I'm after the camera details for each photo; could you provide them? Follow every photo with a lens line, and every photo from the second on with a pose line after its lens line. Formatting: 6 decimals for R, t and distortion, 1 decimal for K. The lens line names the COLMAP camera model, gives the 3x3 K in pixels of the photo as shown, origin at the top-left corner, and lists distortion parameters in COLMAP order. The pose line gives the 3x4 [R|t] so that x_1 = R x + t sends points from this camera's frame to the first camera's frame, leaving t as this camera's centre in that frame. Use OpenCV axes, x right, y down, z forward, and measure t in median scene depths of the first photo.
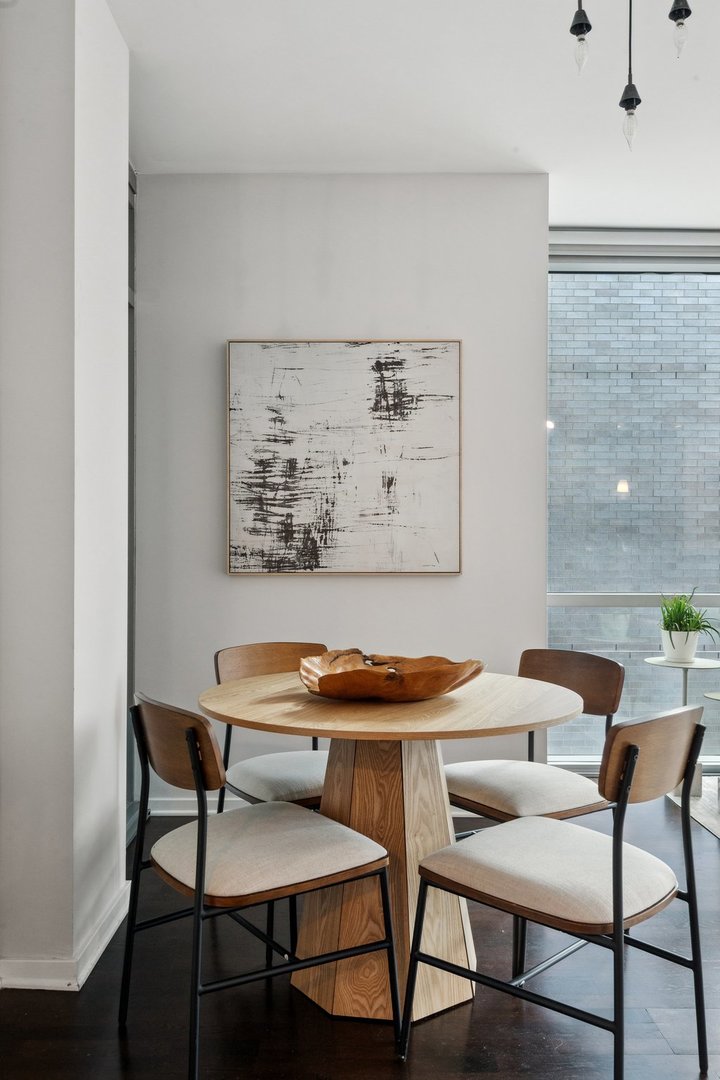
lens RADIAL K [[882.4, 0, 359.8], [0, 882.4, 540.1], [0, 0, 1]] dist [0.021222, -0.008371]
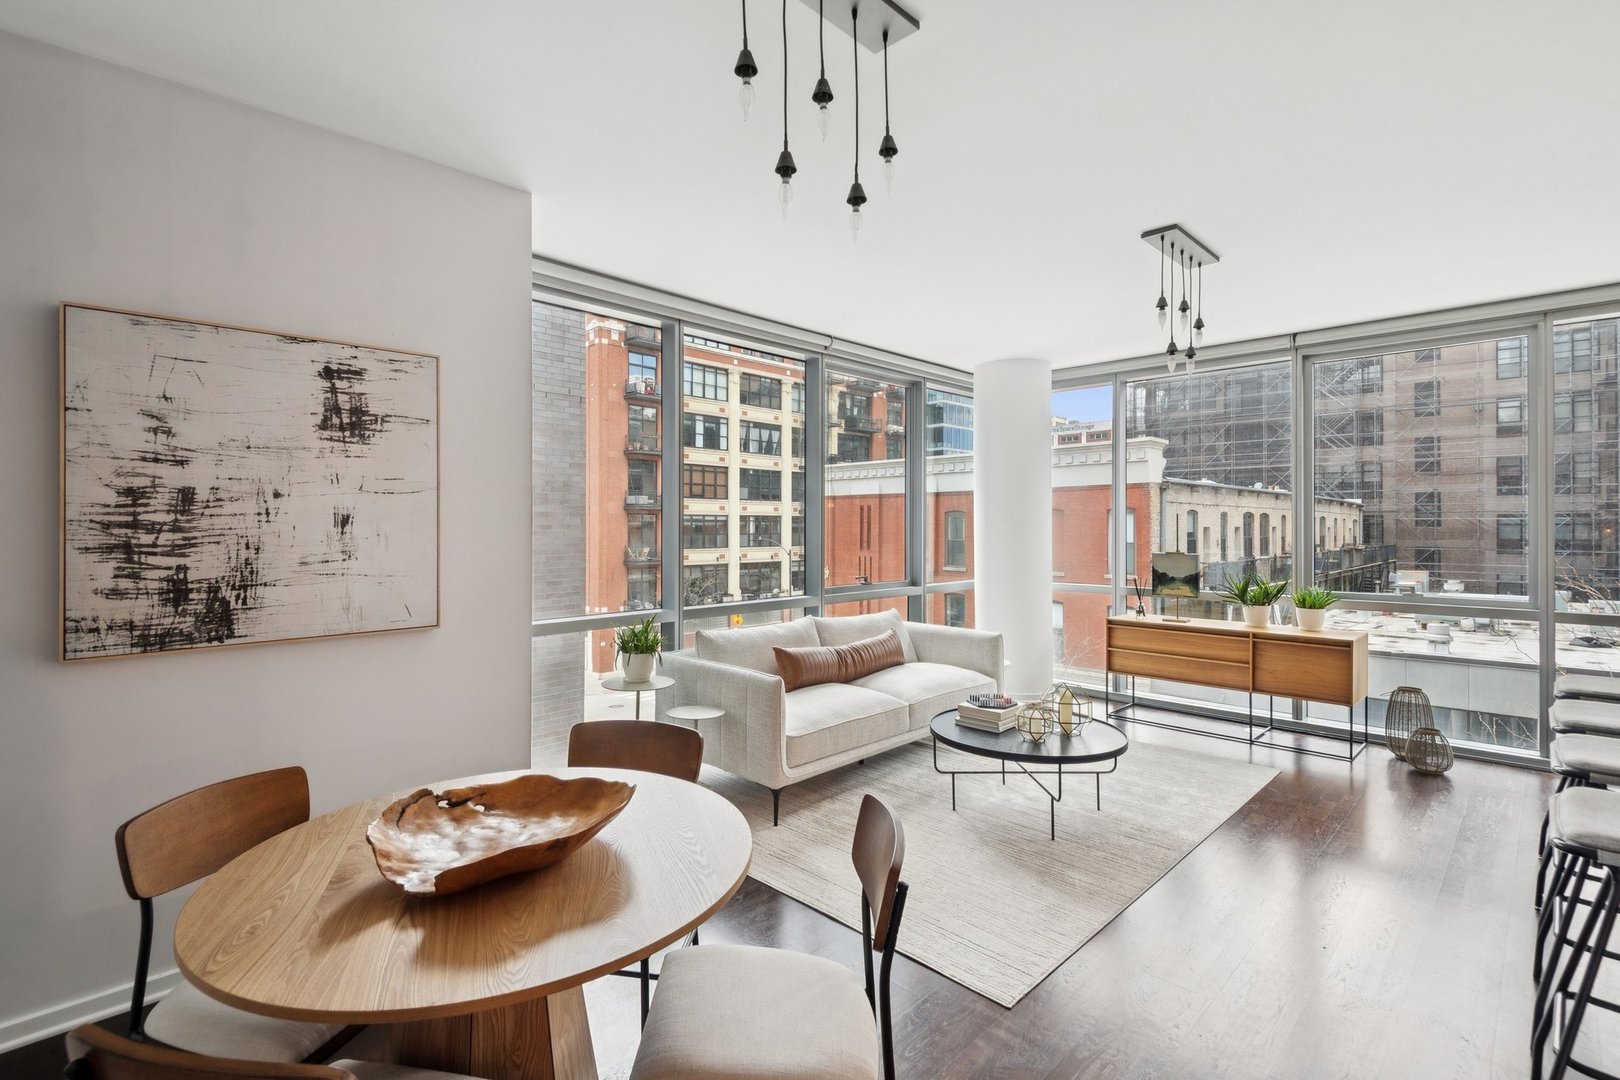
lens RADIAL K [[753.3, 0, 790.1], [0, 753.3, 520.9], [0, 0, 1]] dist [0.016857, -0.010029]
pose [[0.728356, 0.001248, 0.685197, -0.140806], [0.000708, 0.999996, -0.002575, -0.063398], [-0.685198, 0.002360, 0.728353, 0.228478]]
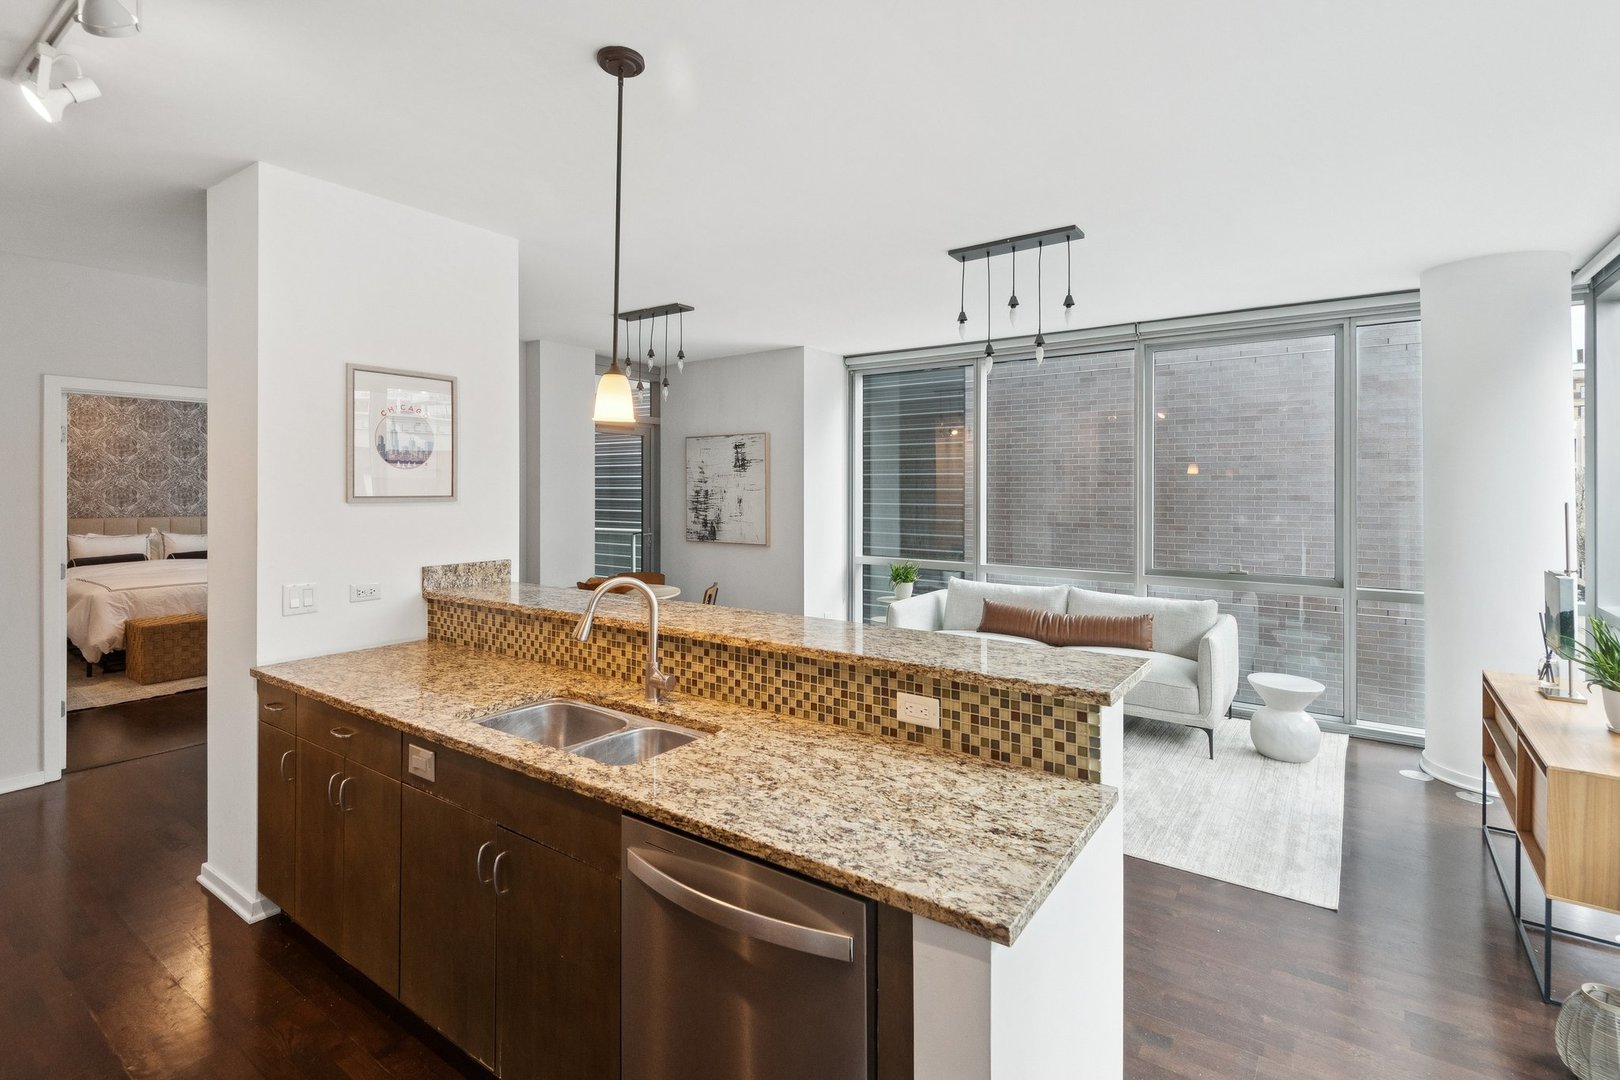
lens RADIAL K [[753.3, 0, 830.3], [0, 753.3, 483.0], [0, 0, 1]] dist [0.016857, -0.010029]
pose [[0.815735, -0.004660, -0.578407, 1.260074], [0.004059, 0.999989, -0.002331, -0.103569], [0.578411, -0.000446, 0.815745, -0.353177]]
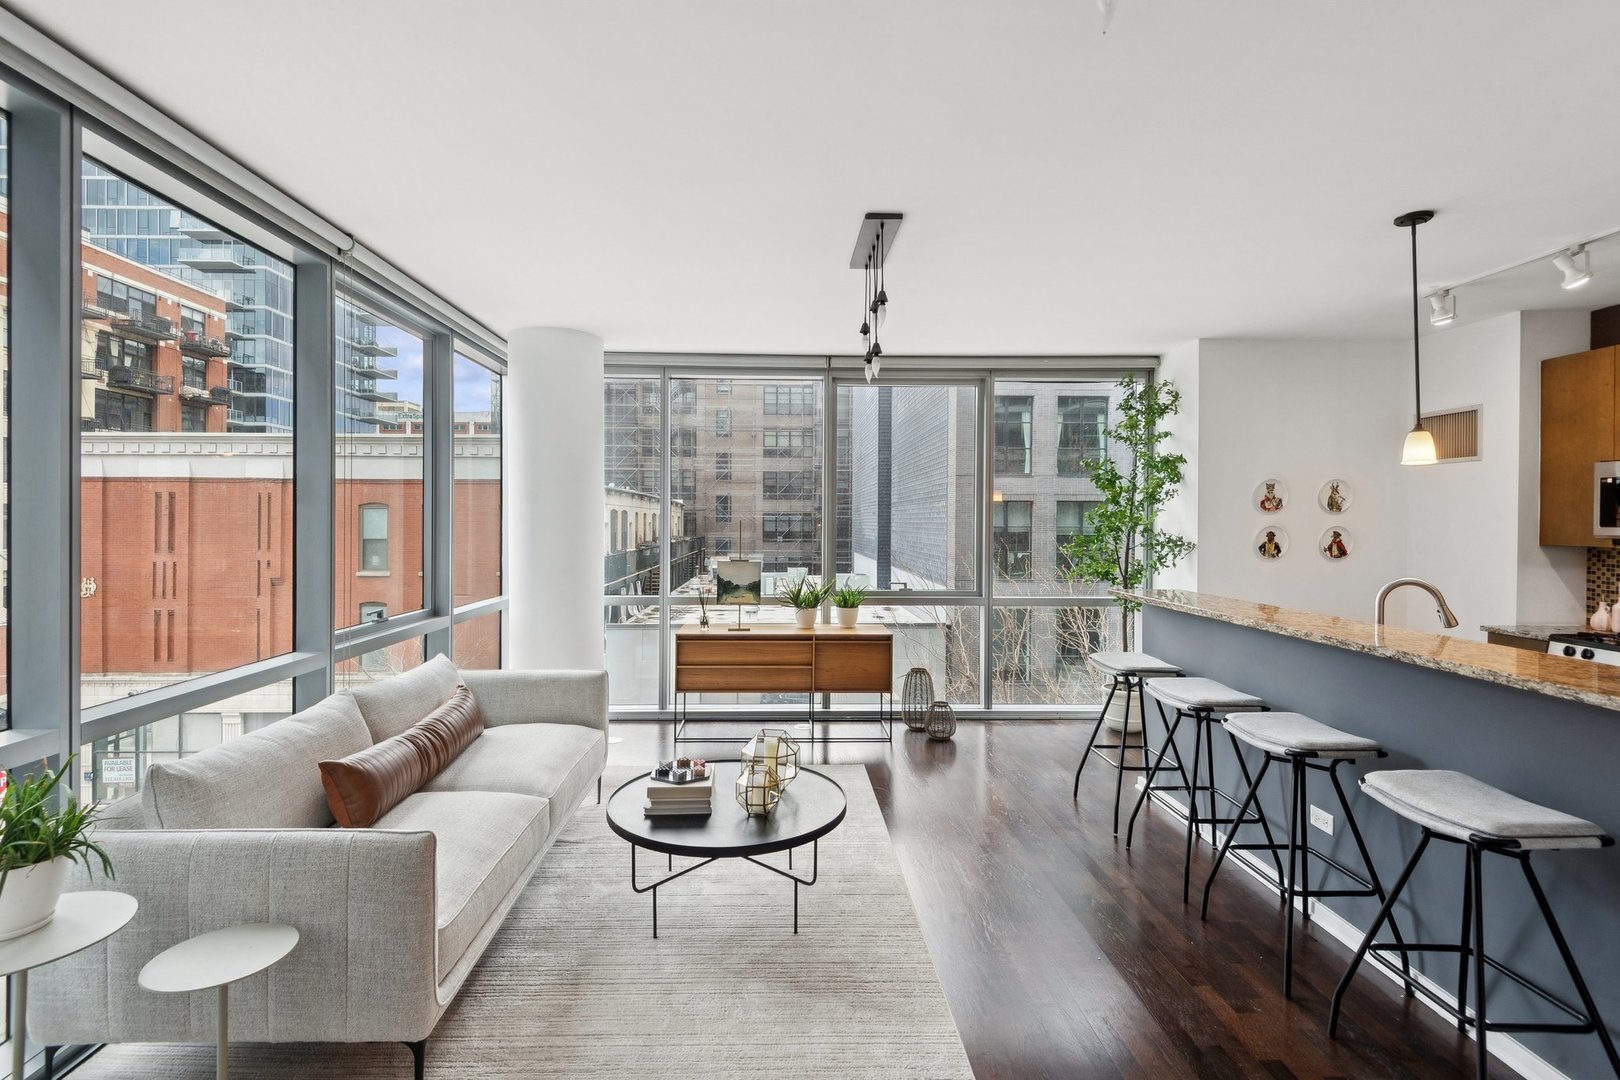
lens RADIAL K [[753.3, 0, 802.2], [0, 753.3, 524.7], [0, 0, 1]] dist [0.016857, -0.010029]
pose [[-0.008409, -0.007922, 0.999933, -0.021754], [-0.008390, 0.999934, 0.007851, -0.083822], [-0.999929, -0.008323, -0.008475, 0.667546]]
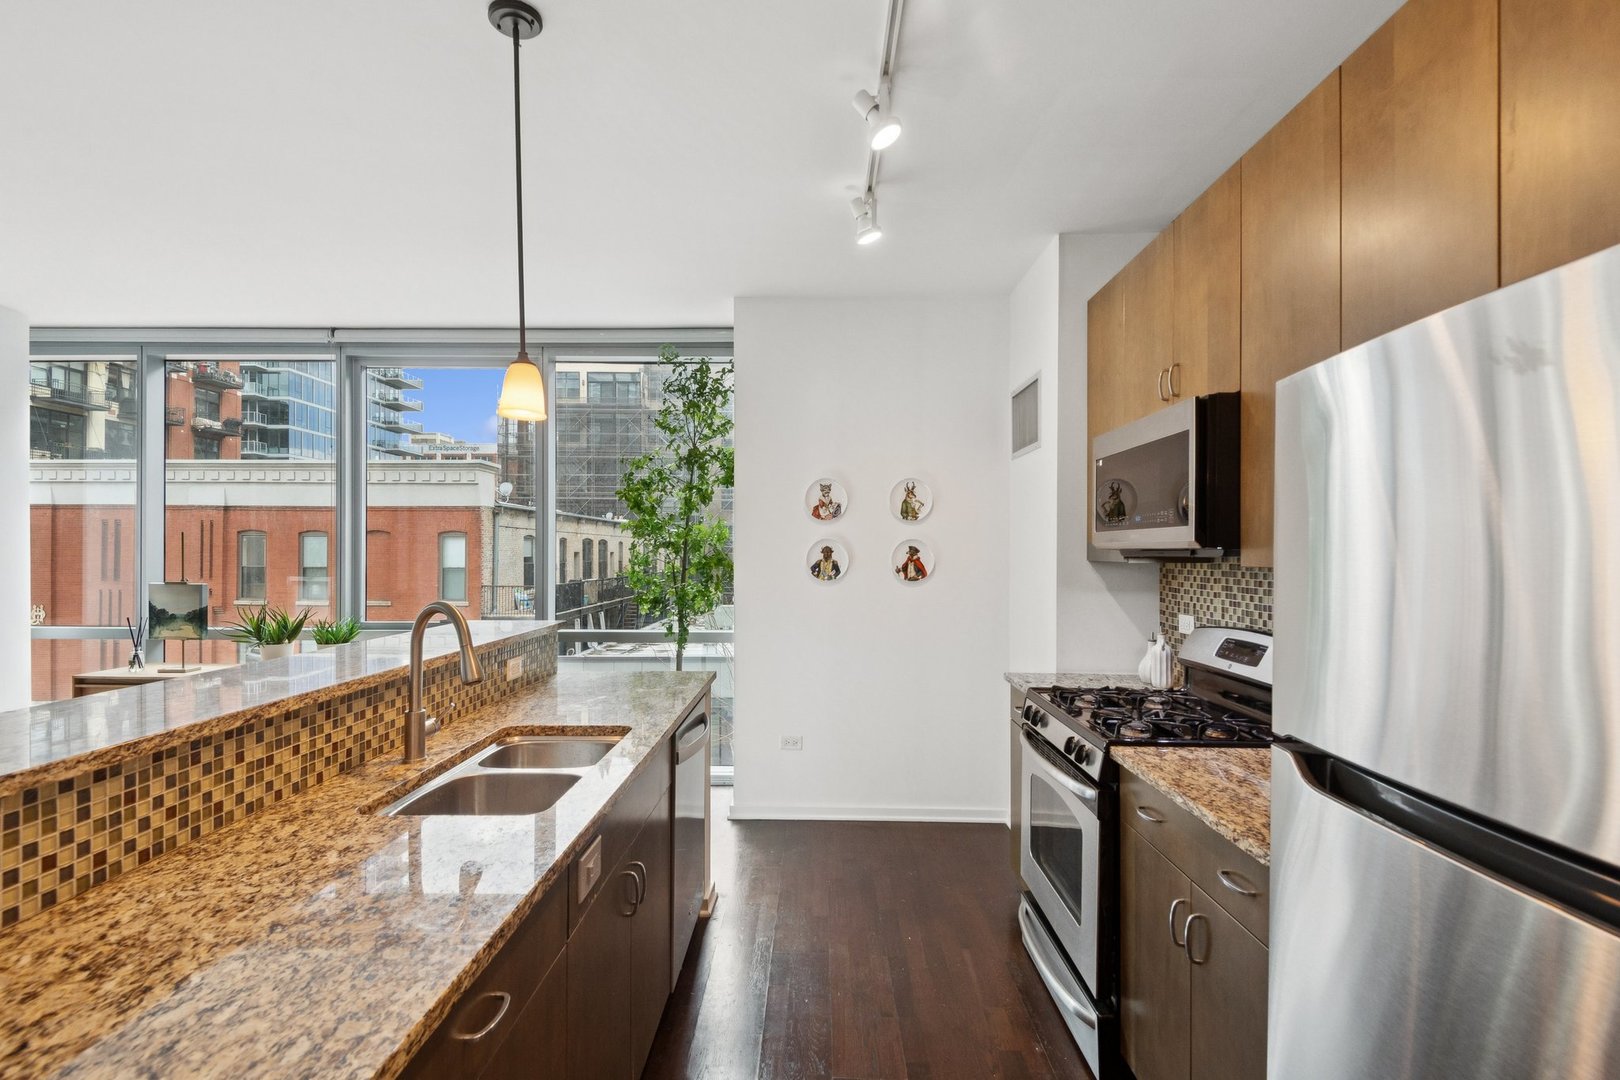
lens RADIAL K [[753.3, 0, 812.5], [0, 753.3, 561.2], [0, 0, 1]] dist [0.016857, -0.010029]
pose [[0.029539, -0.014477, 0.999459, 0.291360], [-0.009315, 0.999848, 0.014757, -0.062802], [-0.999520, -0.009746, 0.029400, -0.193664]]
